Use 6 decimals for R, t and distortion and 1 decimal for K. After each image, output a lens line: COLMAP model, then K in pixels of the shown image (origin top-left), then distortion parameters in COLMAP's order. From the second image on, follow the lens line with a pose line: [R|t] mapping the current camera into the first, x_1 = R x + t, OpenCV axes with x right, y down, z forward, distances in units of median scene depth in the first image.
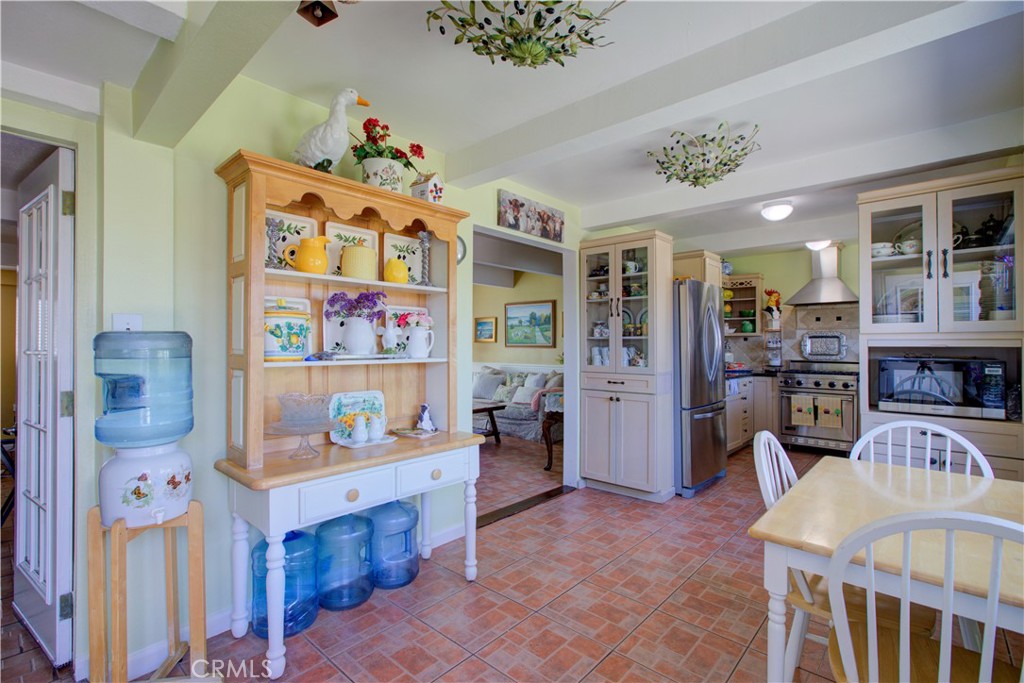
lens RADIAL K [[477.7, 0, 513.9], [0, 477.7, 341.2], [0, 0, 1]] dist [0.007035, 0.001905]
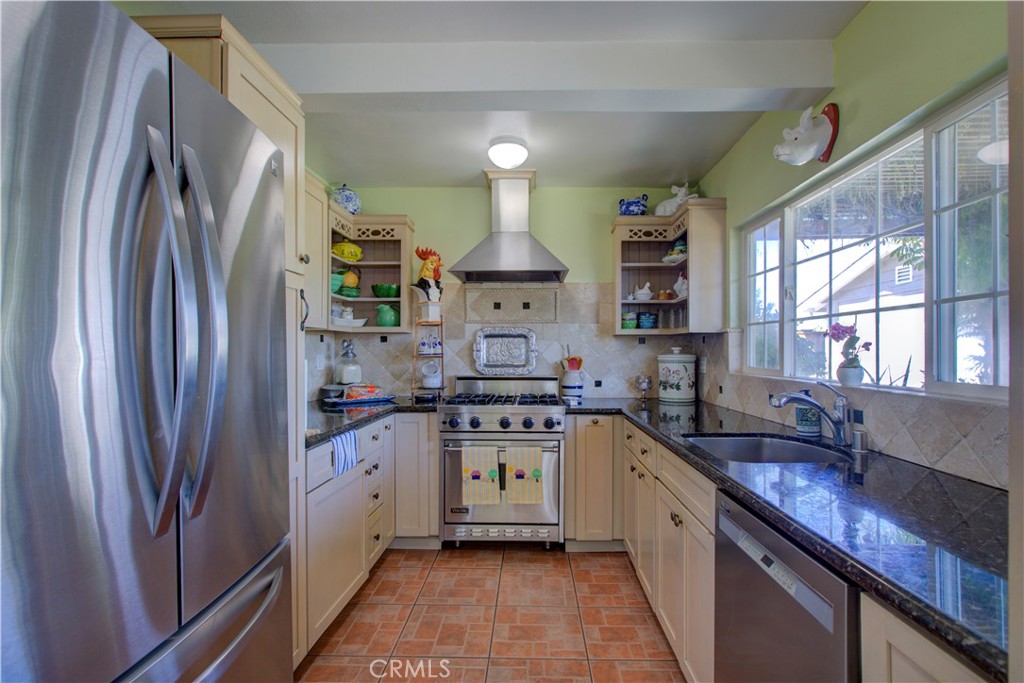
lens RADIAL K [[477.7, 0, 516.5], [0, 477.7, 347.9], [0, 0, 1]] dist [0.007035, 0.001905]
pose [[0.772526, 0.004616, 0.634967, 0.276327], [-0.003878, 0.999989, -0.002552, 0.007078], [-0.634972, -0.000491, 0.772535, 0.523424]]
